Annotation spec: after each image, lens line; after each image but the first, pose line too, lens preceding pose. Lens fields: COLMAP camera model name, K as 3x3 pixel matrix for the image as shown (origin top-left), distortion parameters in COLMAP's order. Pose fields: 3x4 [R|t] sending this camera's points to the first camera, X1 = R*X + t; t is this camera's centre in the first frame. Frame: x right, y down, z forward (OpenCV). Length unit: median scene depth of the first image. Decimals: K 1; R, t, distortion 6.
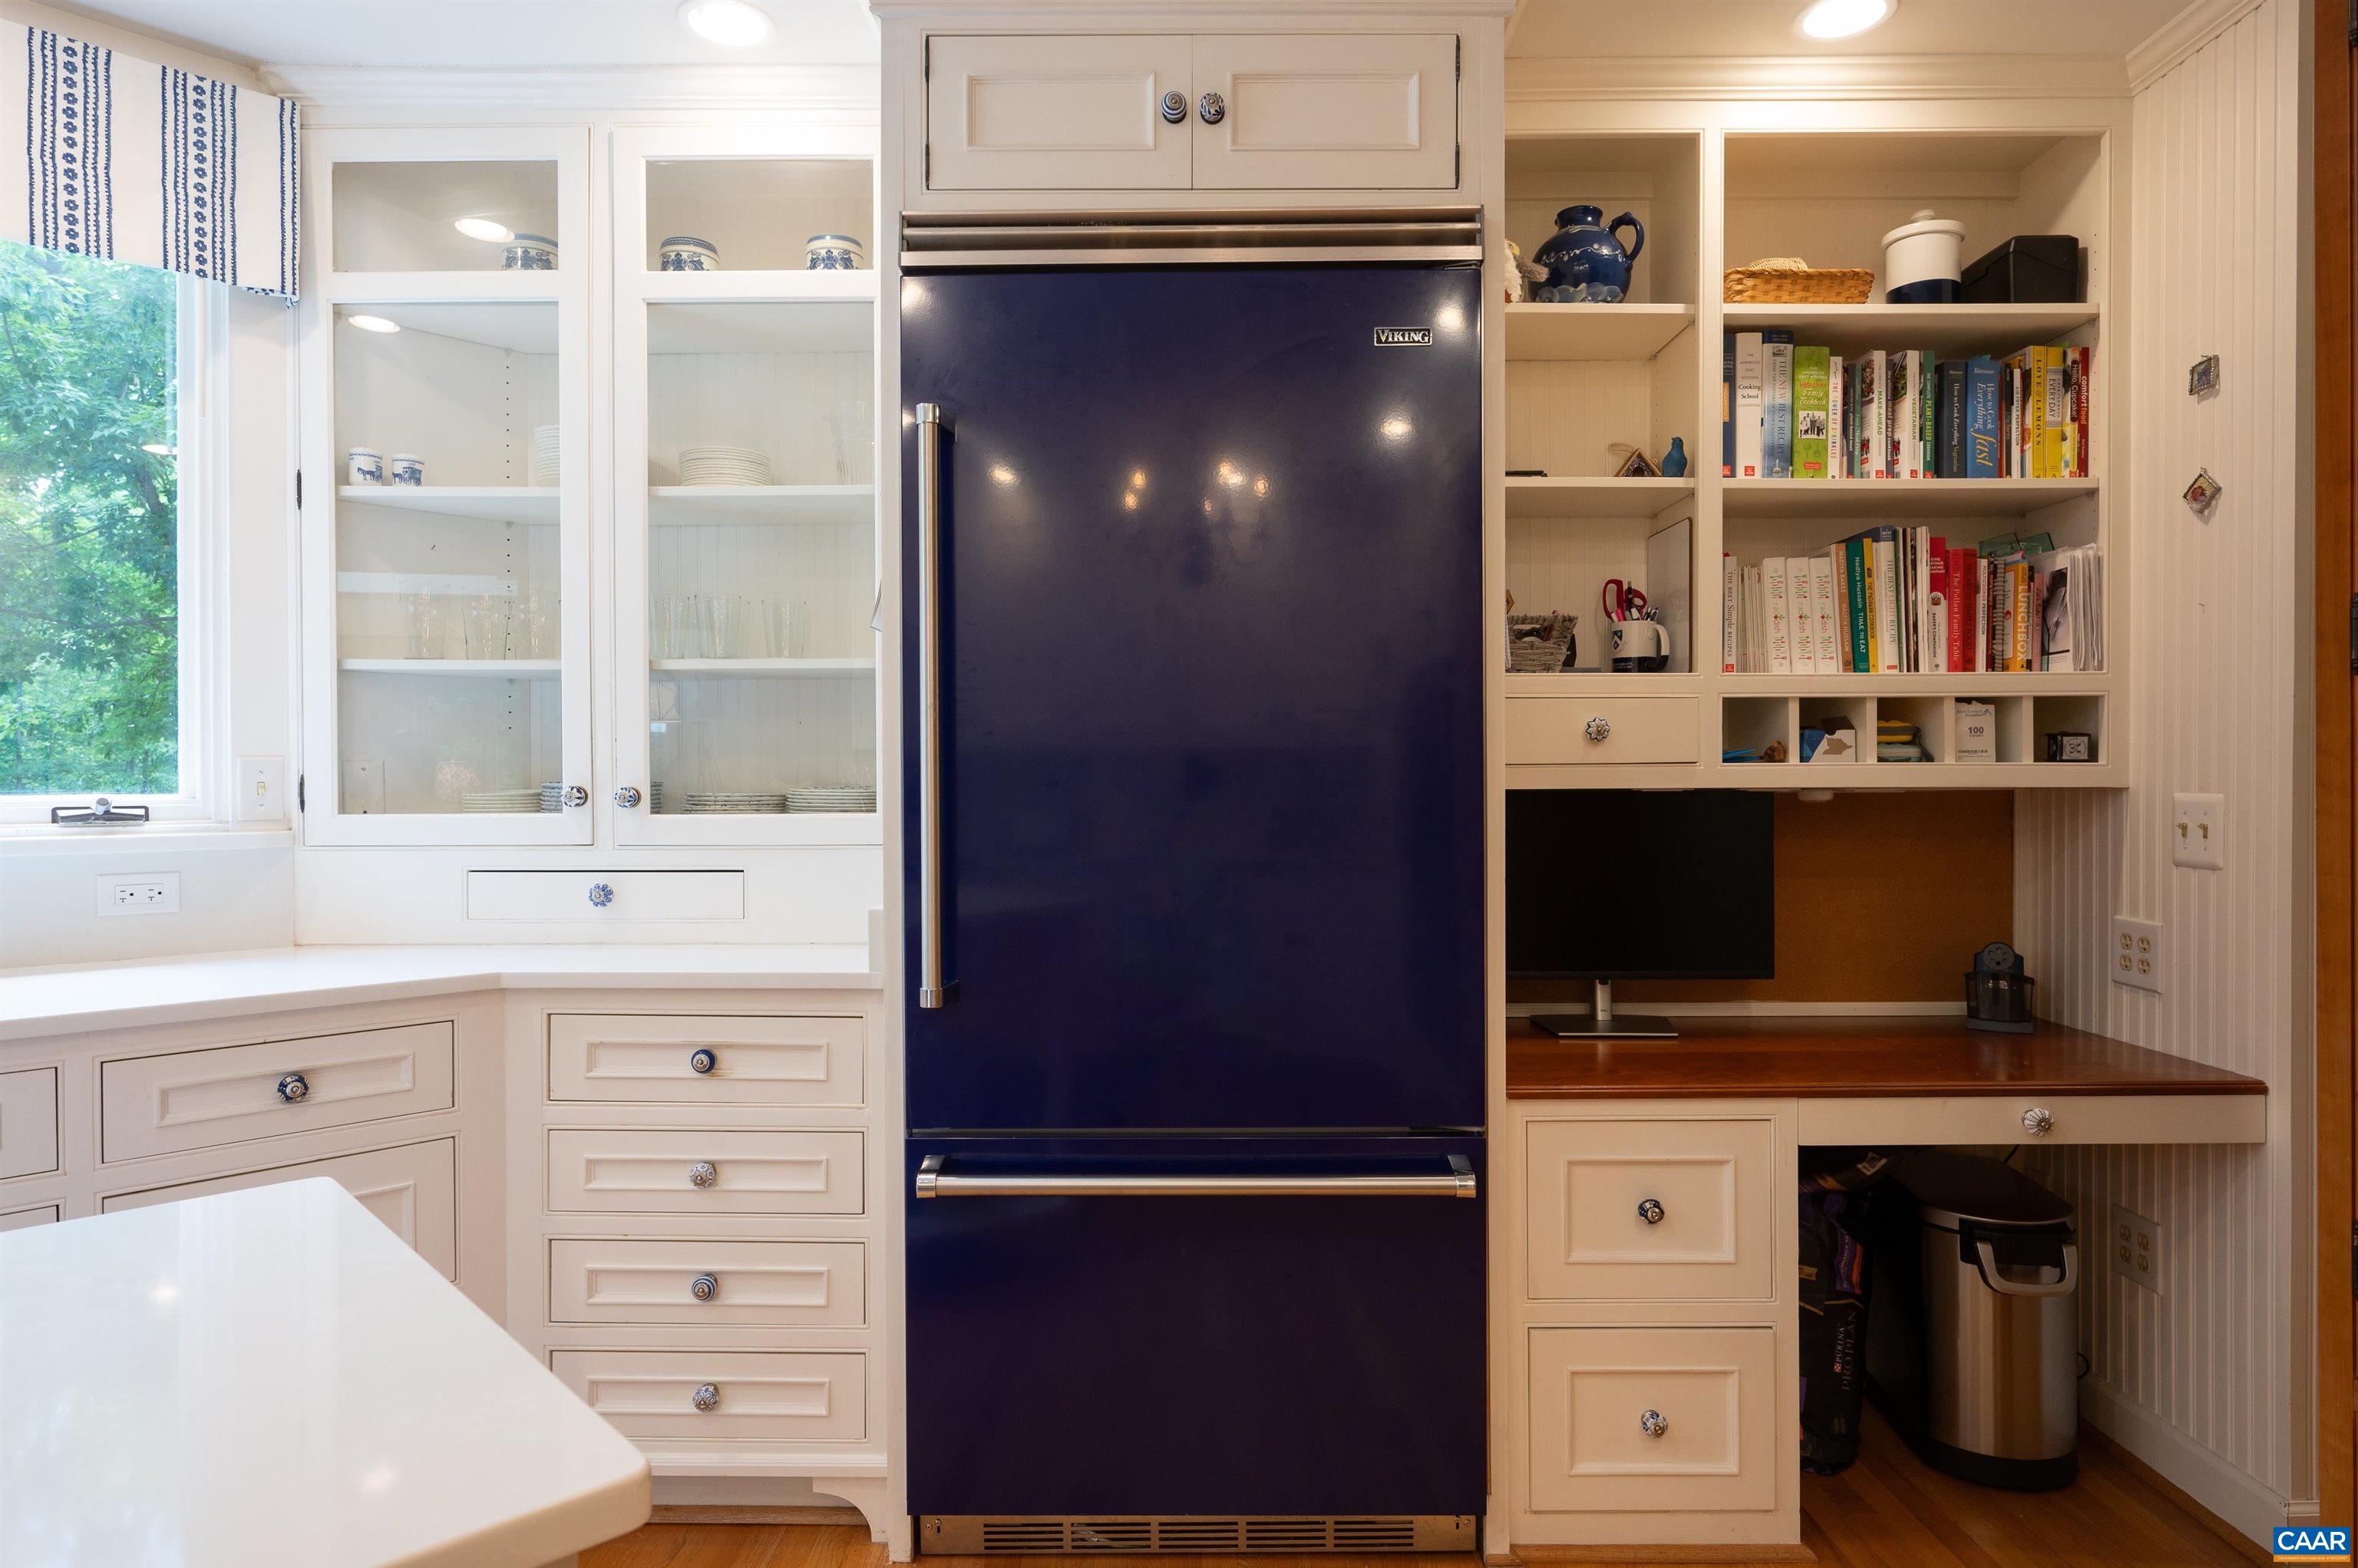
lens RADIAL K [[1361.3, 0, 1178.9], [0, 1361.3, 792.4], [0, 0, 1]] dist [-0.001321, -0.000603]
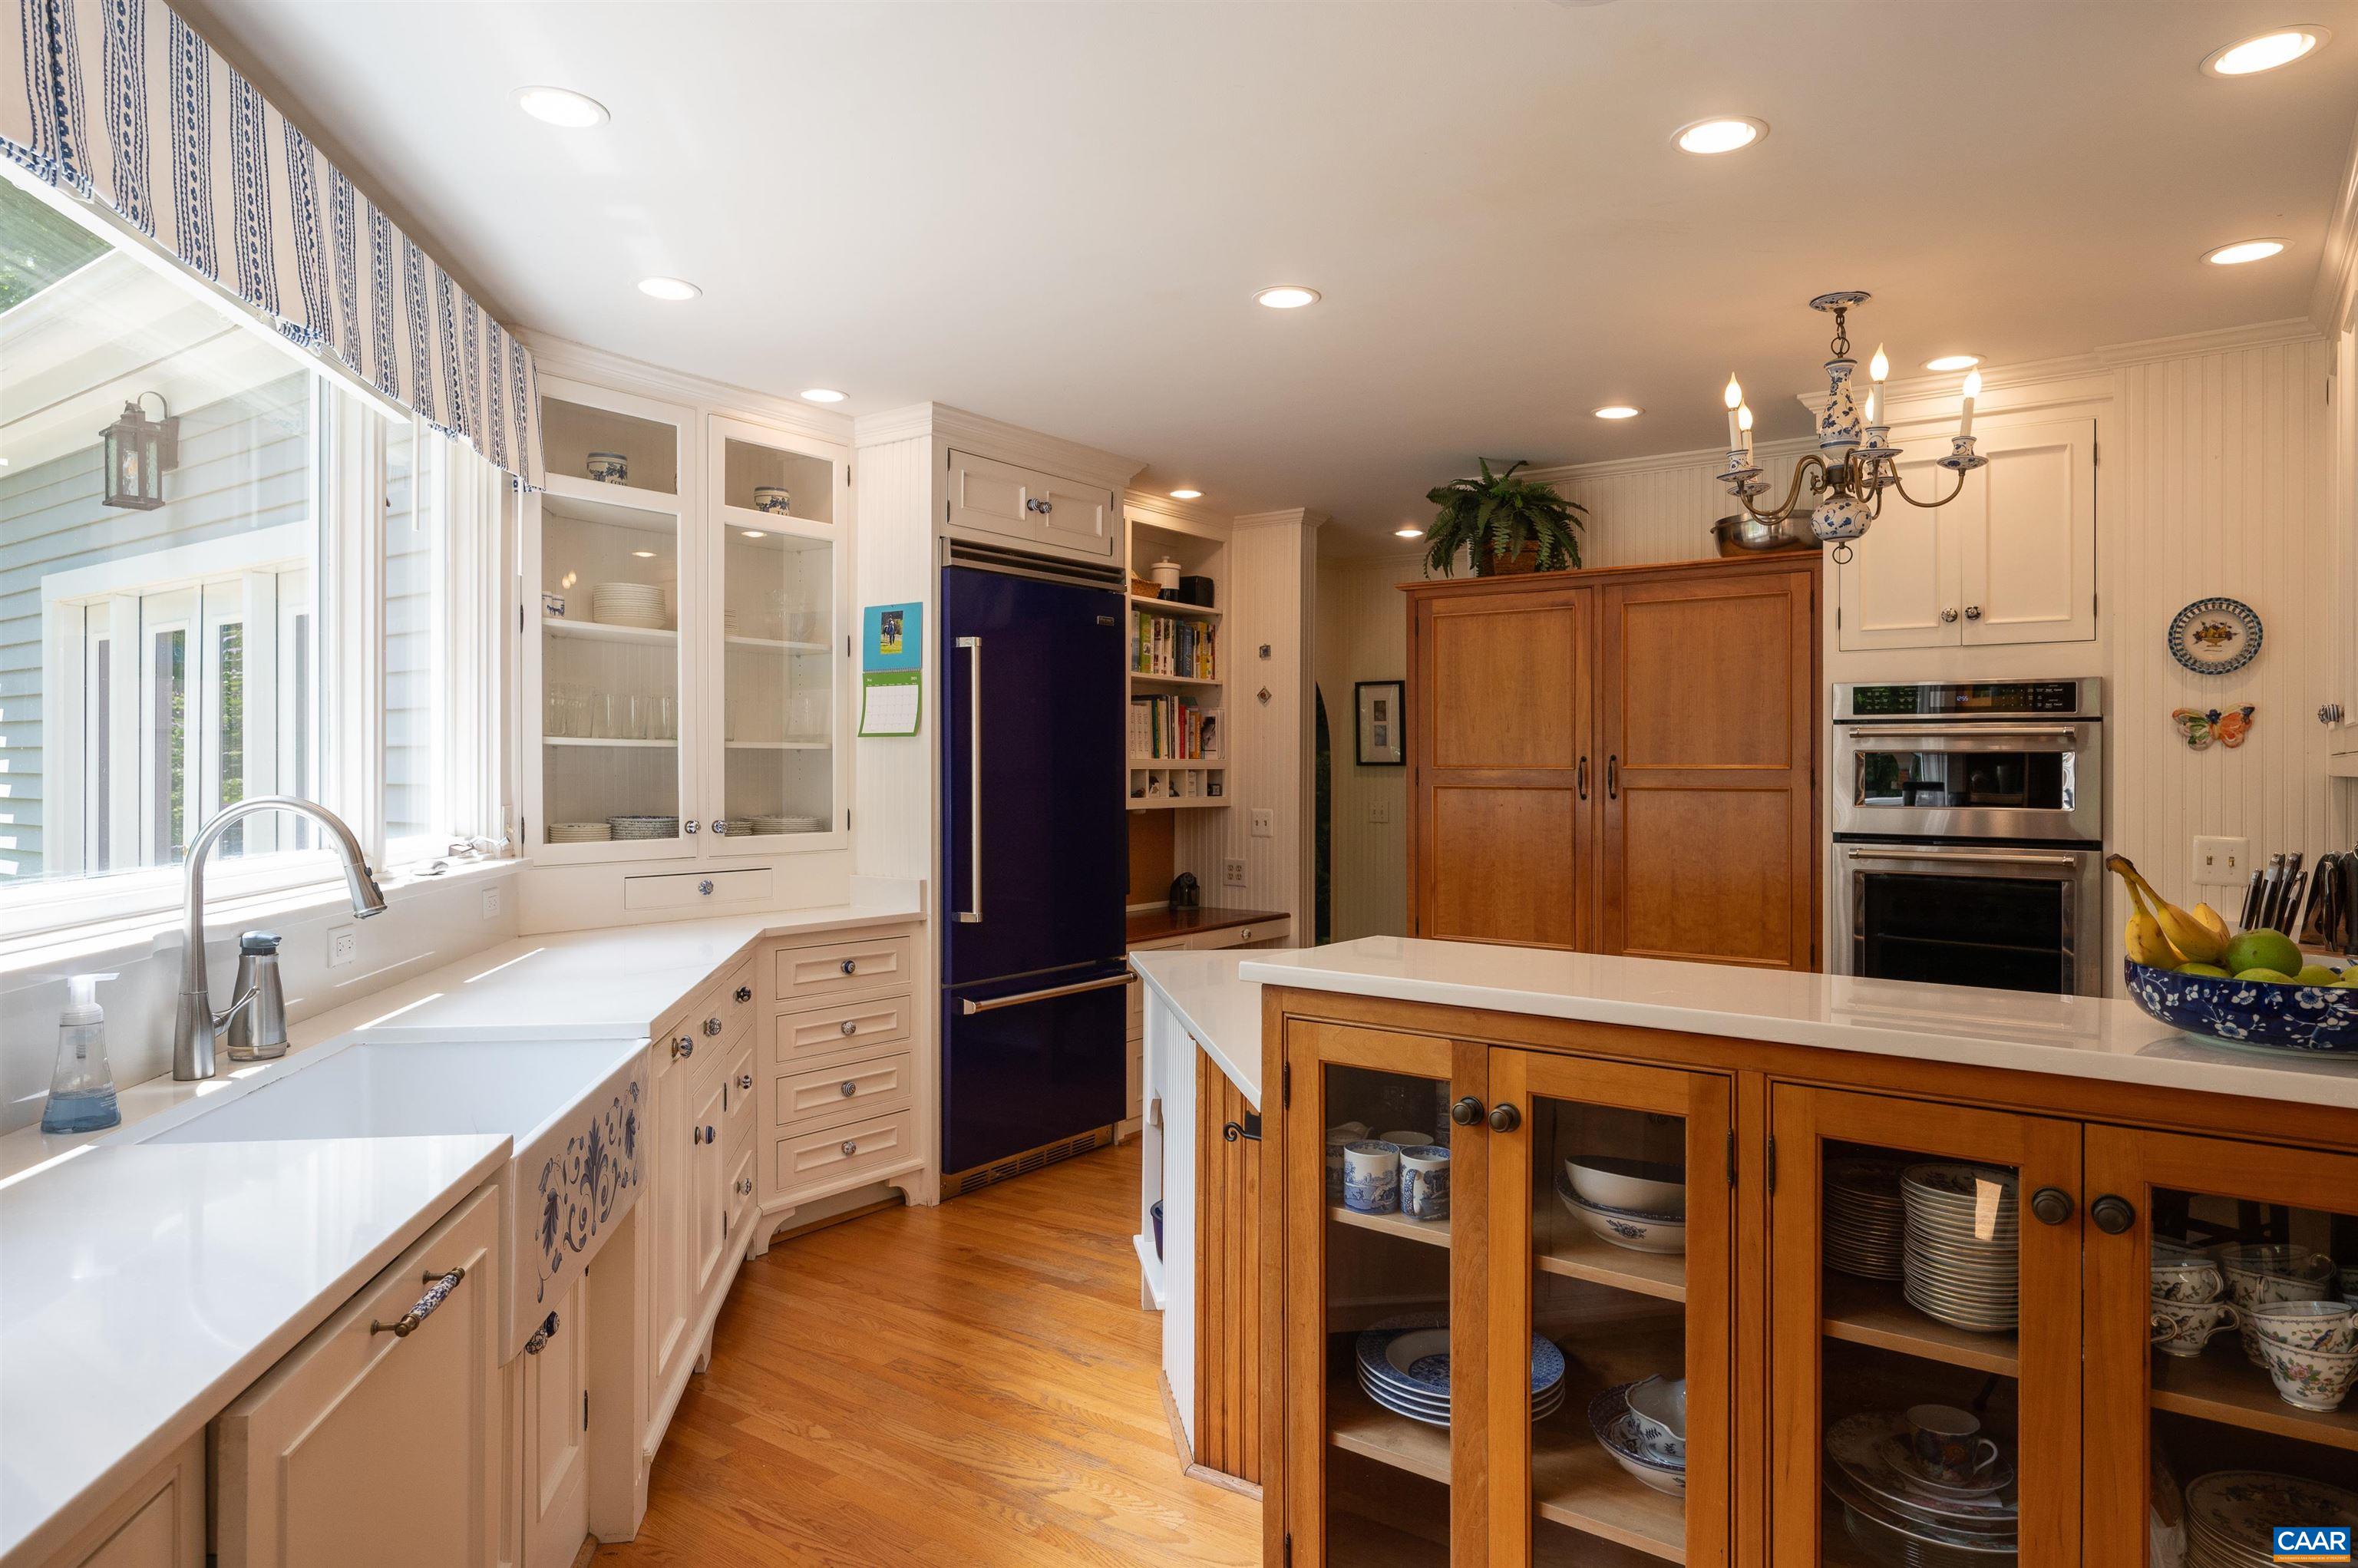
lens RADIAL K [[1429.2, 0, 1179.0], [0, 1429.2, 784.0], [0, 0, 1]] dist [0.000218, 0.000008]
pose [[0.583080, -0.003664, 0.812407, -1.469567], [0.005901, 0.999983, 0.000274, -0.044840], [-0.812394, 0.004634, 0.583091, -0.445966]]
